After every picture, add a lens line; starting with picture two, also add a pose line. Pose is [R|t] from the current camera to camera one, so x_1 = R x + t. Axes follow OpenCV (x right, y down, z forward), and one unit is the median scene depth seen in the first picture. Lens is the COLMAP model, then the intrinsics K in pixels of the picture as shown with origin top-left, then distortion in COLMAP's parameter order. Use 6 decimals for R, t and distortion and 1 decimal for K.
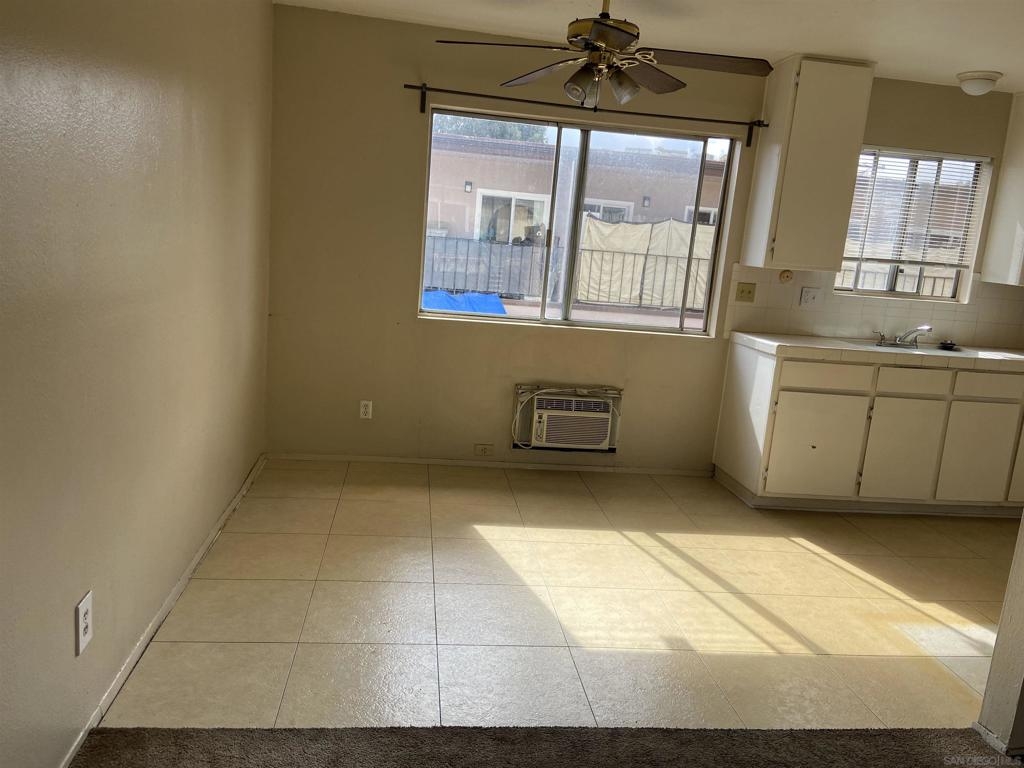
lens RADIAL K [[772.2, 0, 514.0], [0, 772.2, 382.2], [0, 0, 1]] dist [0.097715, -0.121279]
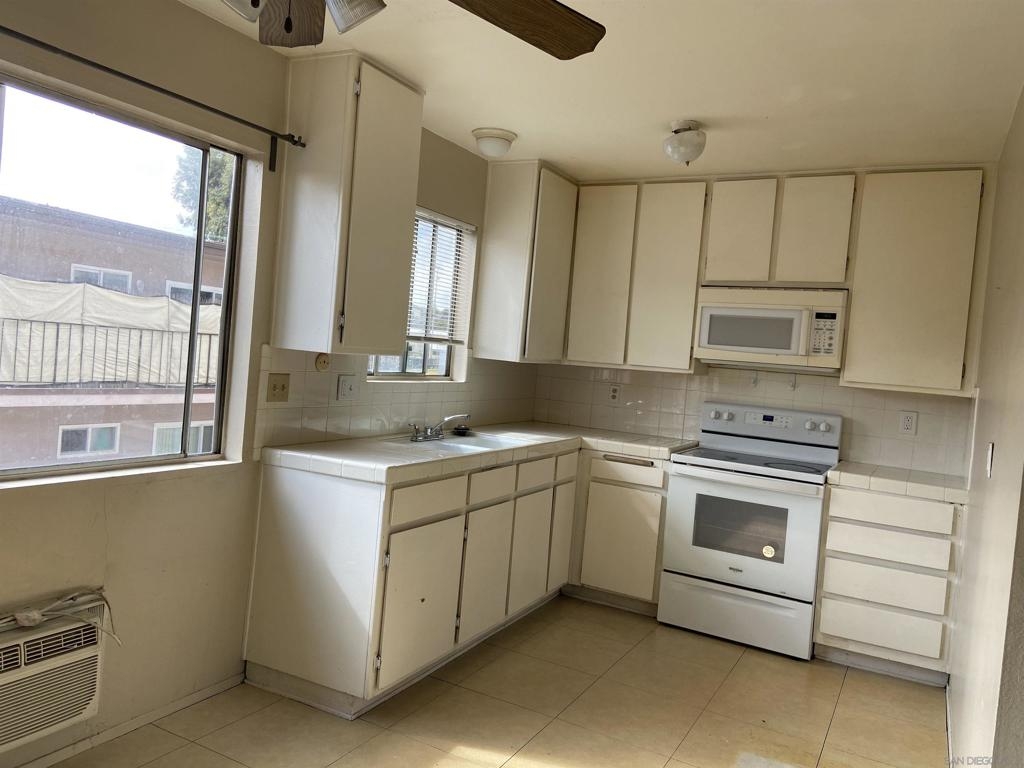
lens RADIAL K [[772.2, 0, 520.0], [0, 772.2, 375.6], [0, 0, 1]] dist [0.097715, -0.121279]
pose [[0.573953, -0.058005, 0.816831, -0.125132], [0.115896, 0.993201, -0.010906, -0.094577], [-0.810646, 0.100927, 0.576773, 0.450193]]
